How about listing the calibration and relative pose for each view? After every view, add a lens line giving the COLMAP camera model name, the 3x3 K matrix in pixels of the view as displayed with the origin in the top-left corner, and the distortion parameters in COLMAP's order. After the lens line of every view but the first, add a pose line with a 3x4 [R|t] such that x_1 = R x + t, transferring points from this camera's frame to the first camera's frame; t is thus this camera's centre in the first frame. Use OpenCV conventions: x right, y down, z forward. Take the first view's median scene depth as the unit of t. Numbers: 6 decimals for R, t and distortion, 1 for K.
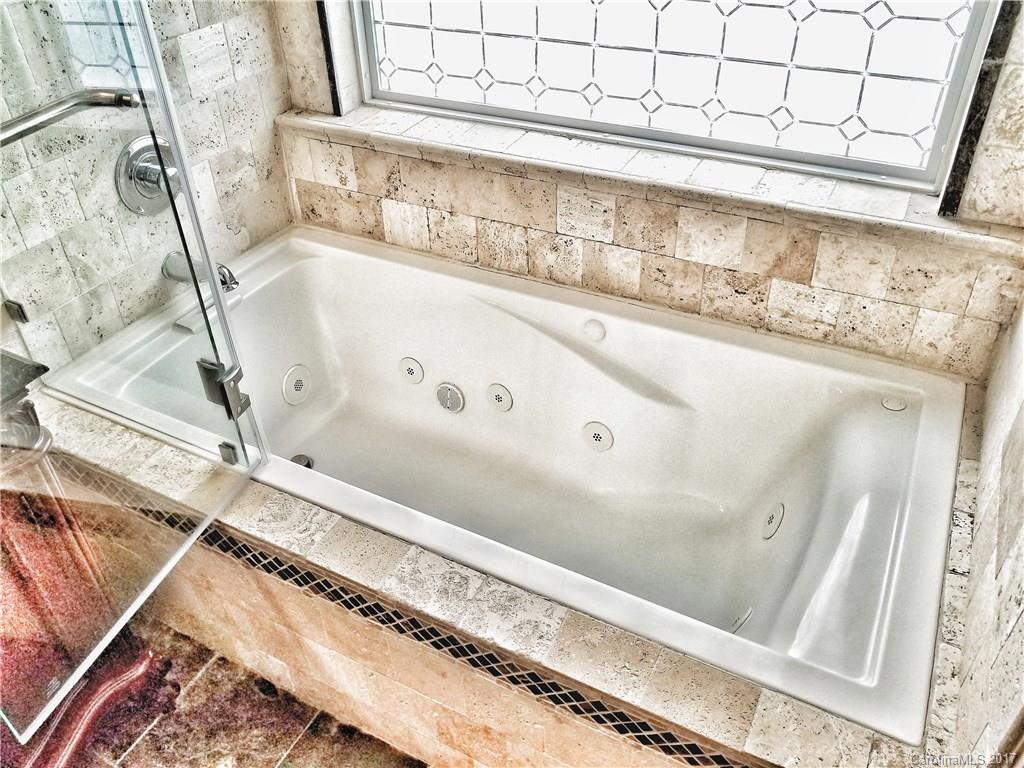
lens RADIAL K [[819.8, 0, 504.9], [0, 819.8, 387.3], [0, 0, 1]] dist [-0.005059, -0.008418]
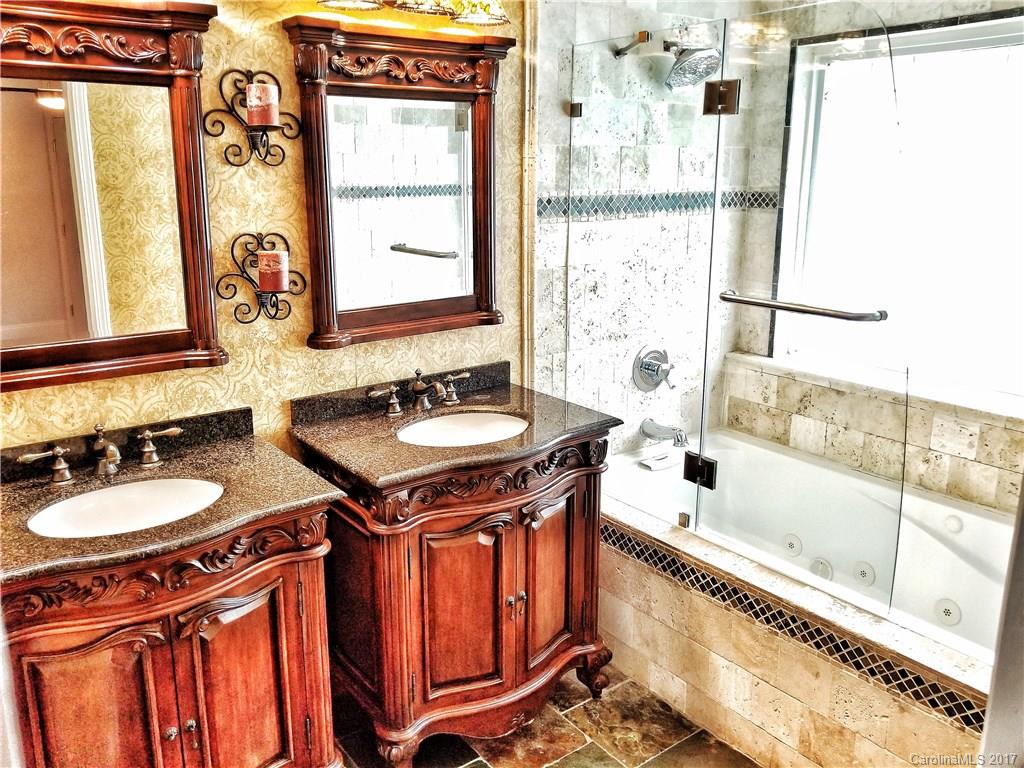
lens RADIAL K [[819.8, 0, 514.1], [0, 819.8, 355.5], [0, 0, 1]] dist [-0.005059, -0.008418]
pose [[0.905723, 0.126419, -0.404580, -0.031096], [-0.276790, 0.899282, -0.338644, 0.324243], [0.321020, 0.418701, 0.849491, -0.439199]]
